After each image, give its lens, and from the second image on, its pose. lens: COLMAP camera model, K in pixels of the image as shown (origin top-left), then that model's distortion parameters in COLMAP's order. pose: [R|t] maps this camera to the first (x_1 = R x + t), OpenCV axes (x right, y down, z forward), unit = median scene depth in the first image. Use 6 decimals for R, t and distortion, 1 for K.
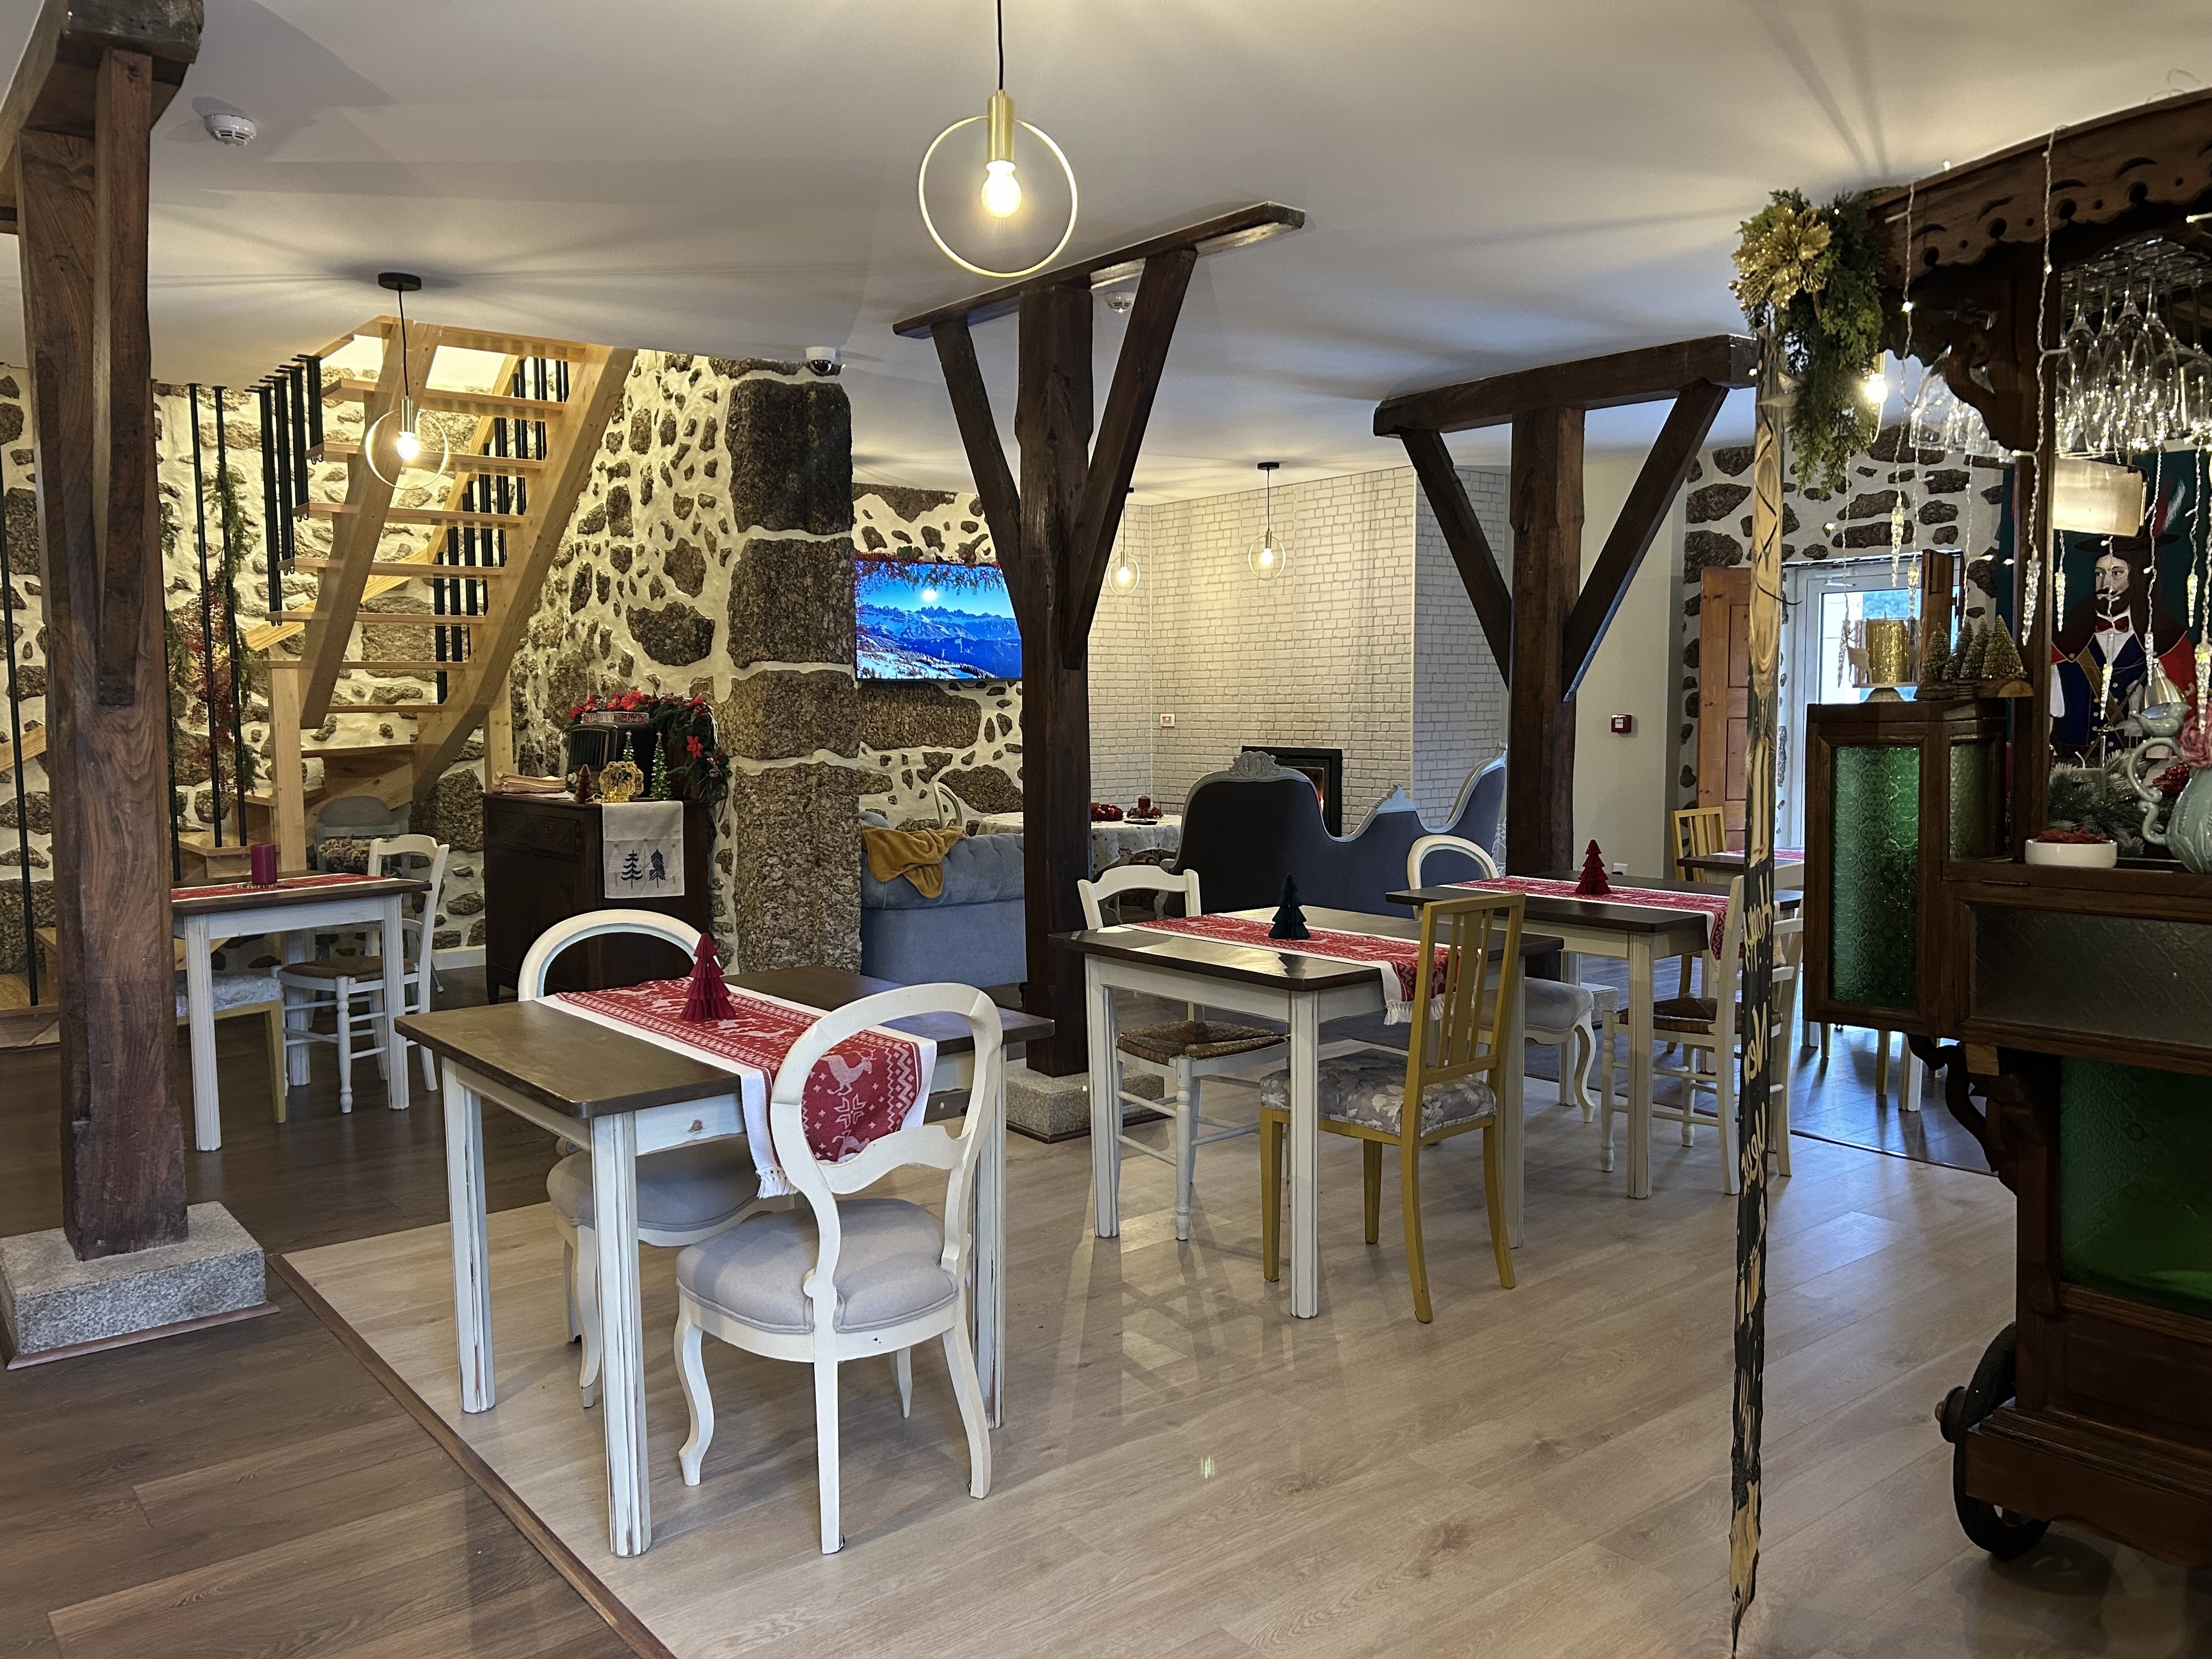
lens RADIAL K [[1655.9, 0, 1096.6], [0, 1655.9, 827.6], [0, 0, 1]] dist [0.048742, -0.053962]
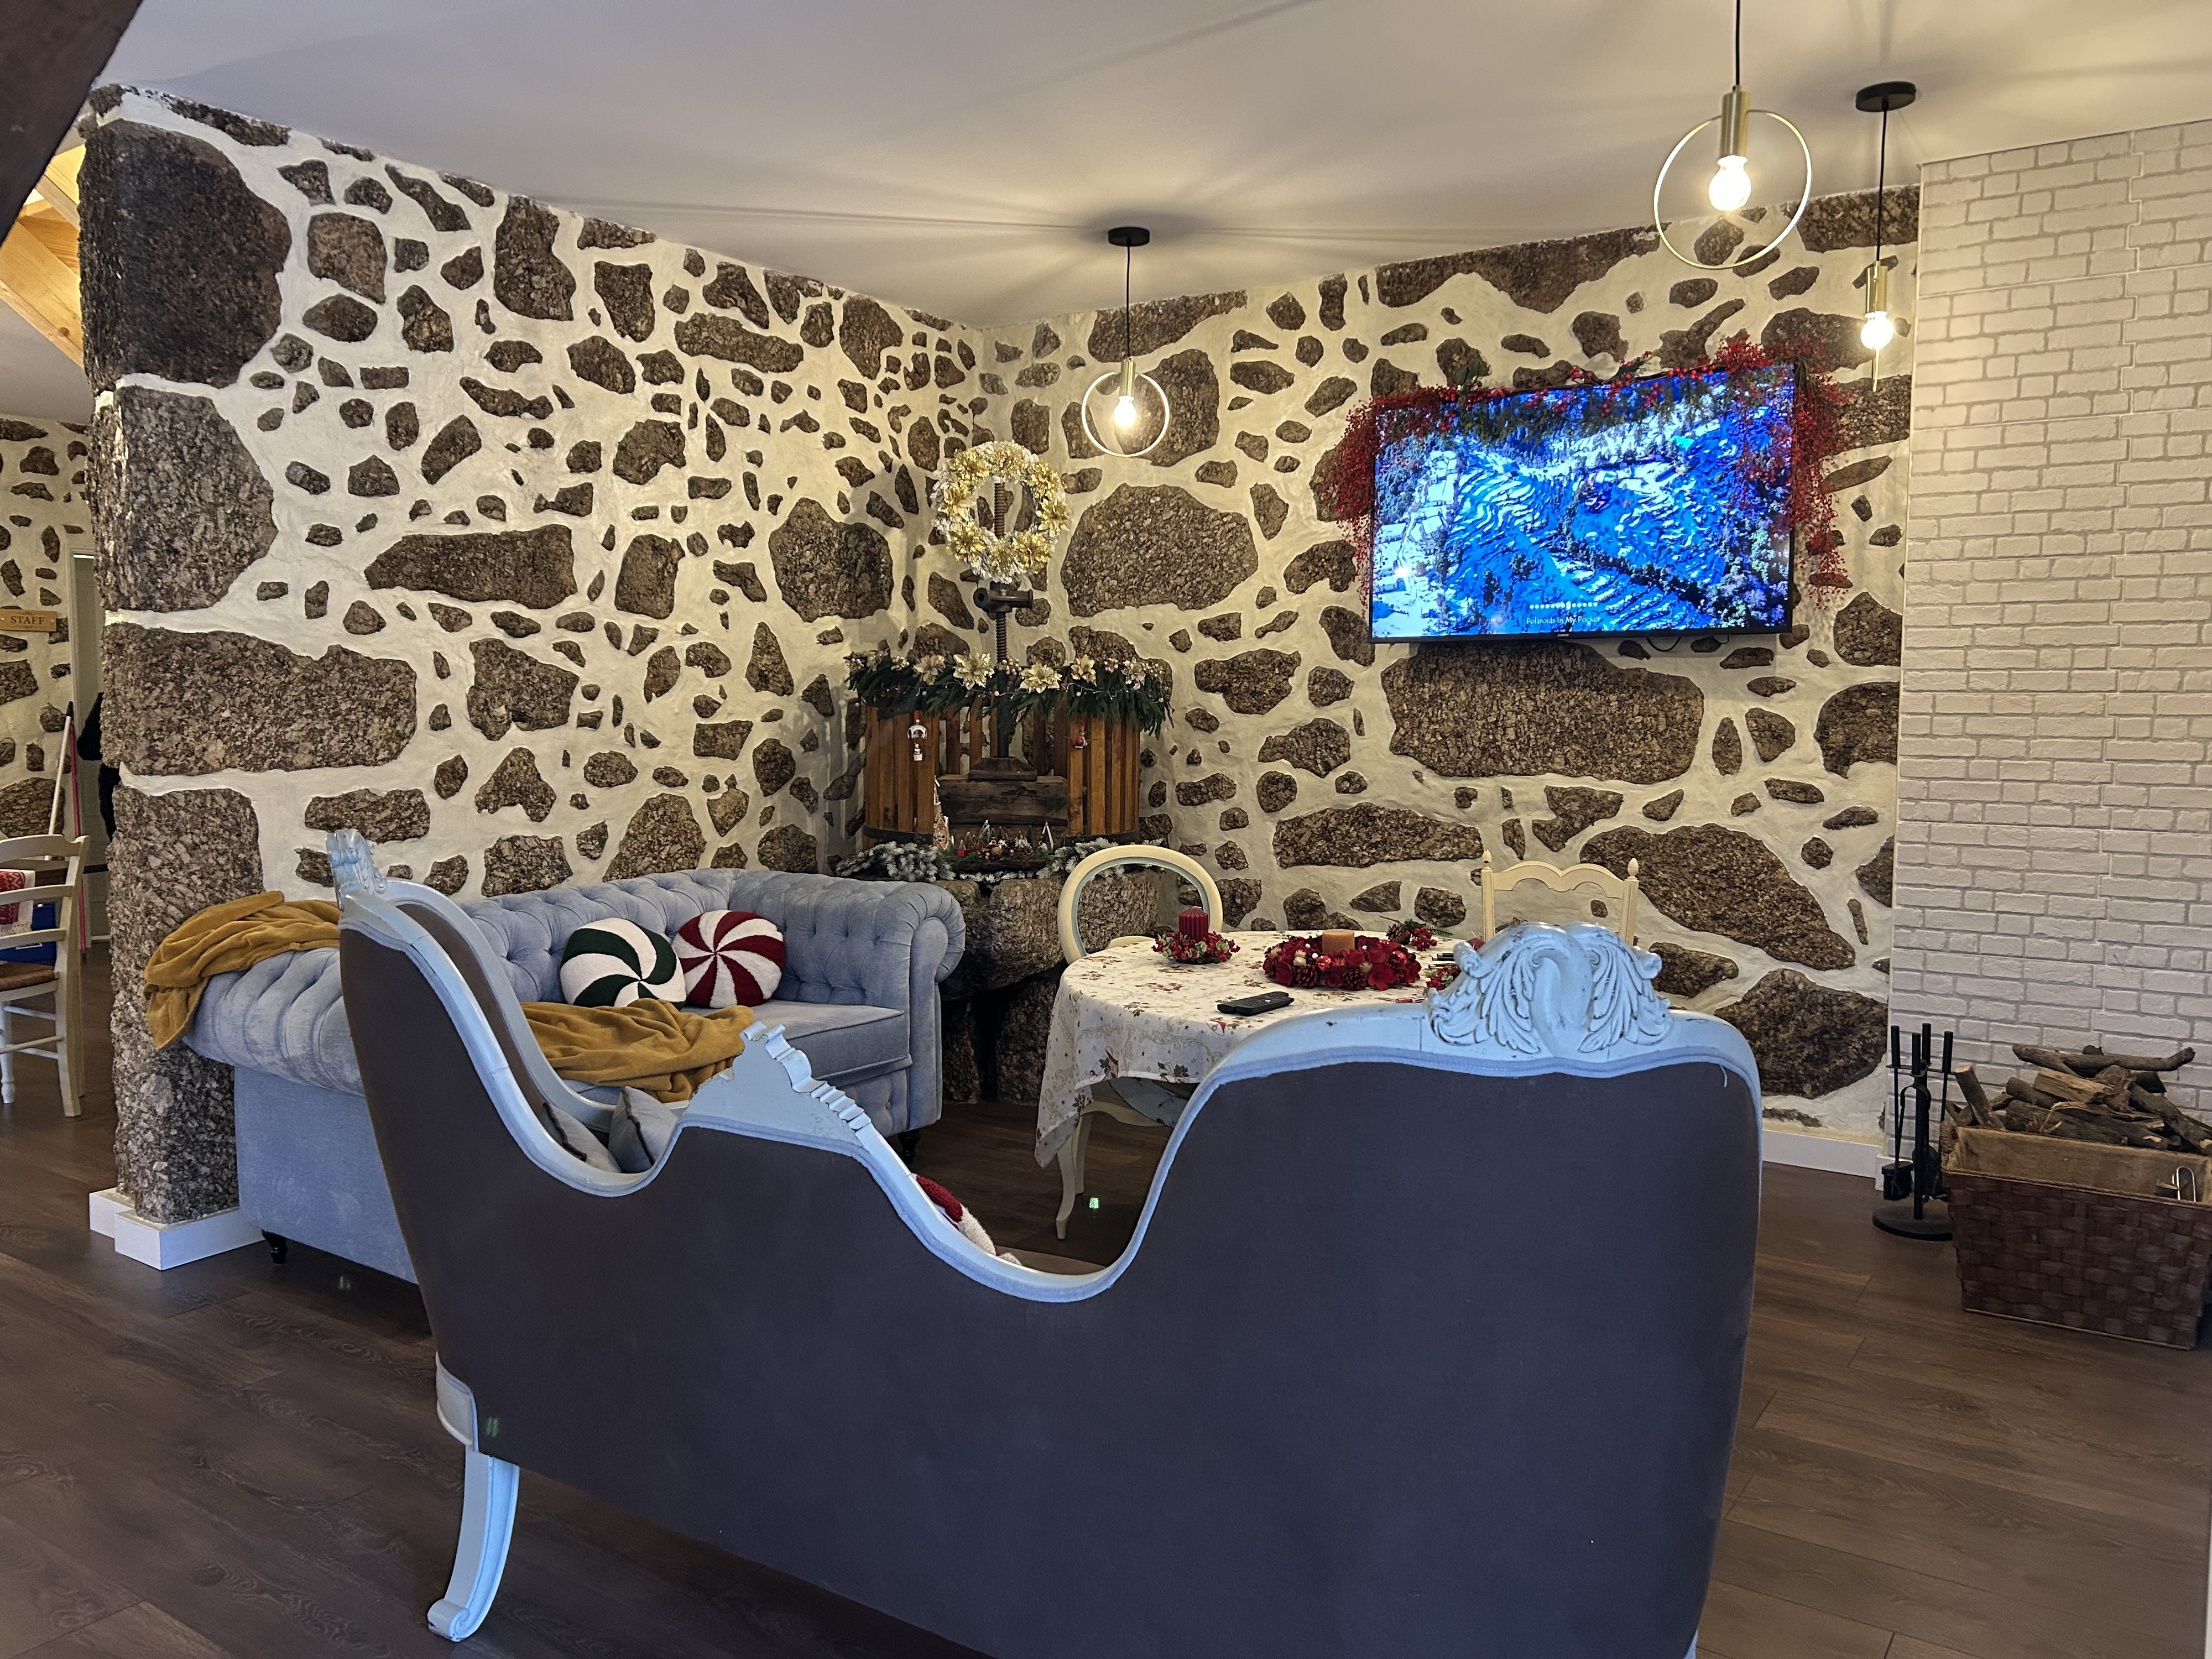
lens RADIAL K [[1655.9, 0, 1102.9], [0, 1655.9, 826.2], [0, 0, 1]] dist [0.048742, -0.053962]
pose [[0.271943, 0.070085, -0.959758, 0.326857], [-0.088877, 0.994911, 0.047469, -0.045364], [0.958200, 0.072392, 0.276788, 0.741131]]
